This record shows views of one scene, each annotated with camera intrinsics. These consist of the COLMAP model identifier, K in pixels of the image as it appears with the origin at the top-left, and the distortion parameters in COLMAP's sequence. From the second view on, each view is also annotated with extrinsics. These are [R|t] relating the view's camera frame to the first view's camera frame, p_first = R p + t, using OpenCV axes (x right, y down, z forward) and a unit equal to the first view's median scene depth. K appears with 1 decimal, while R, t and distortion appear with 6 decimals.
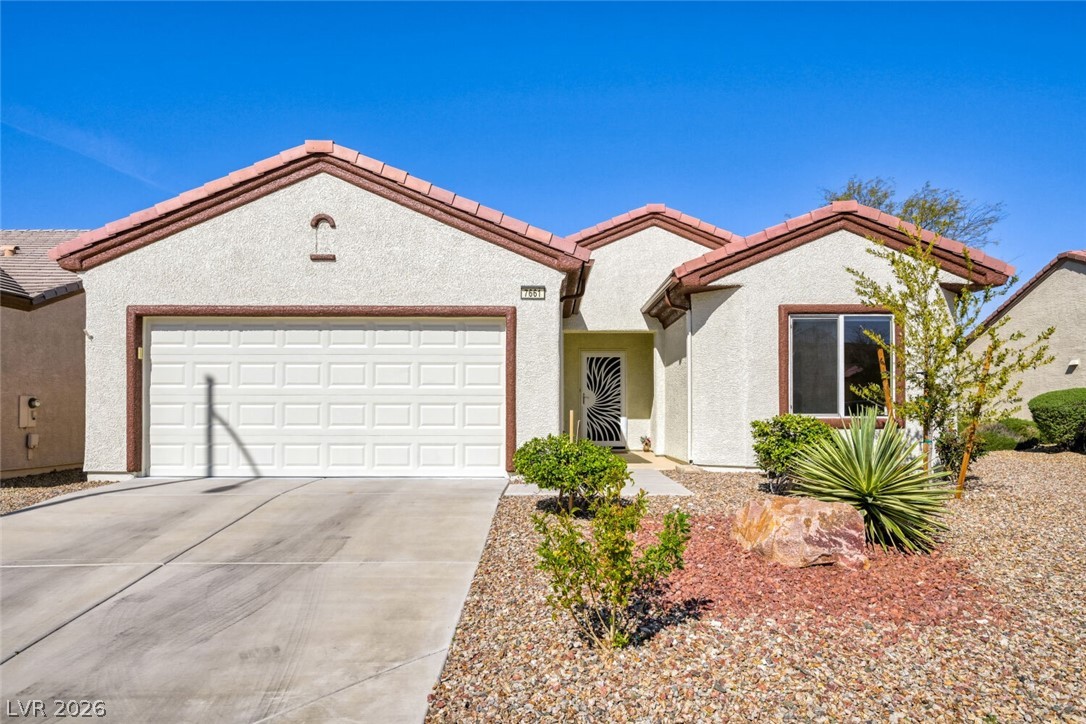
lens RADIAL K [[684.0, 0, 541.3], [0, 684.0, 372.5], [0, 0, 1]] dist [0.031293, -0.008136]
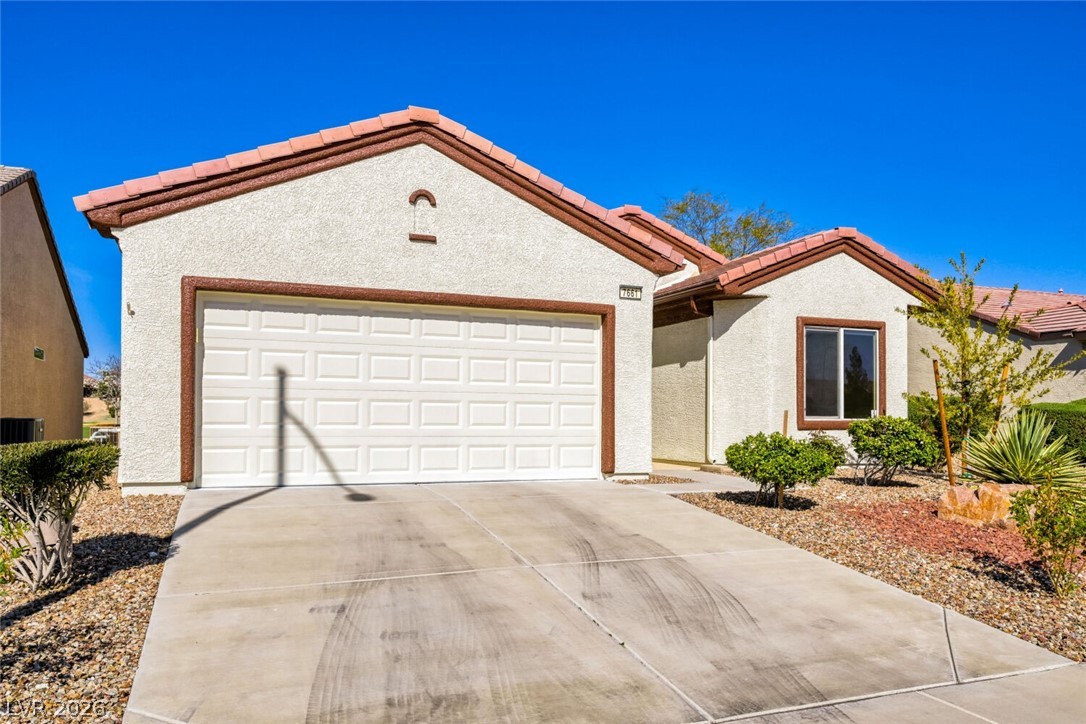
lens RADIAL K [[783.5, 0, 545.5], [0, 783.5, 362.2], [0, 0, 1]] dist [0.034753, 0.004610]
pose [[0.926502, 0.032538, 0.374880, -0.545351], [-0.029915, 0.999470, -0.012817, 0.002970], [-0.375098, 0.000661, 0.926985, -0.012378]]
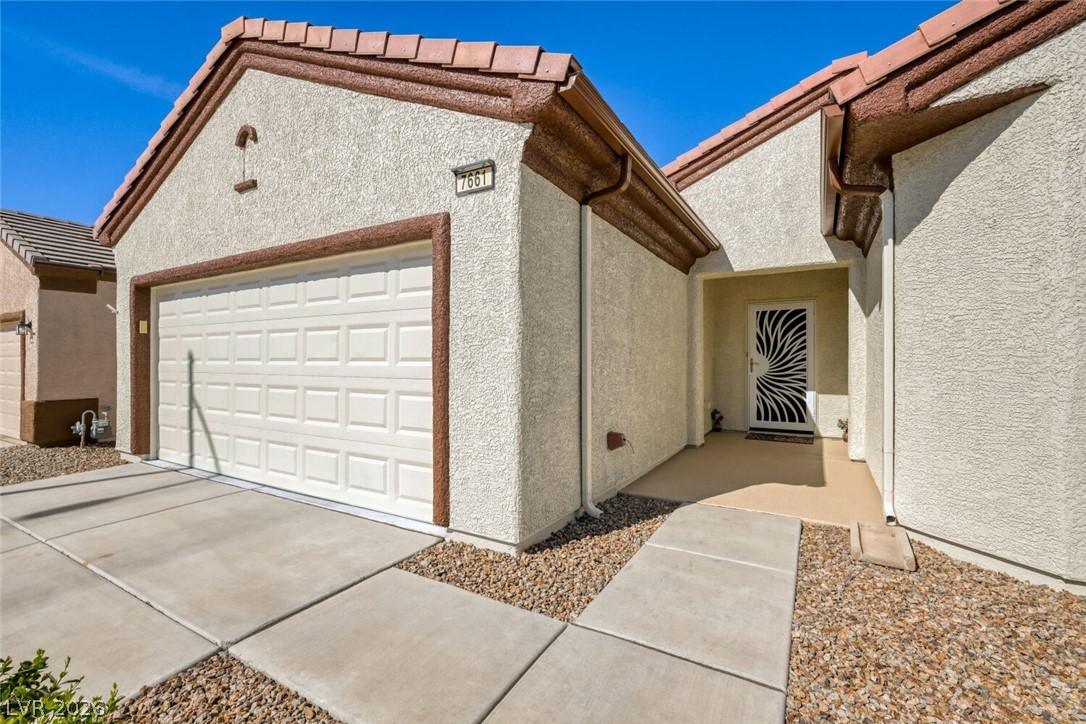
lens RADIAL K [[466.6, 0, 547.1], [0, 466.6, 354.0], [0, 0, 1]] dist [0.012266, 0.000211]
pose [[0.870119, -0.008667, -0.492765, 0.201245], [0.028553, 0.999052, 0.032846, 0.002811], [0.492013, -0.042650, 0.869542, 0.711582]]
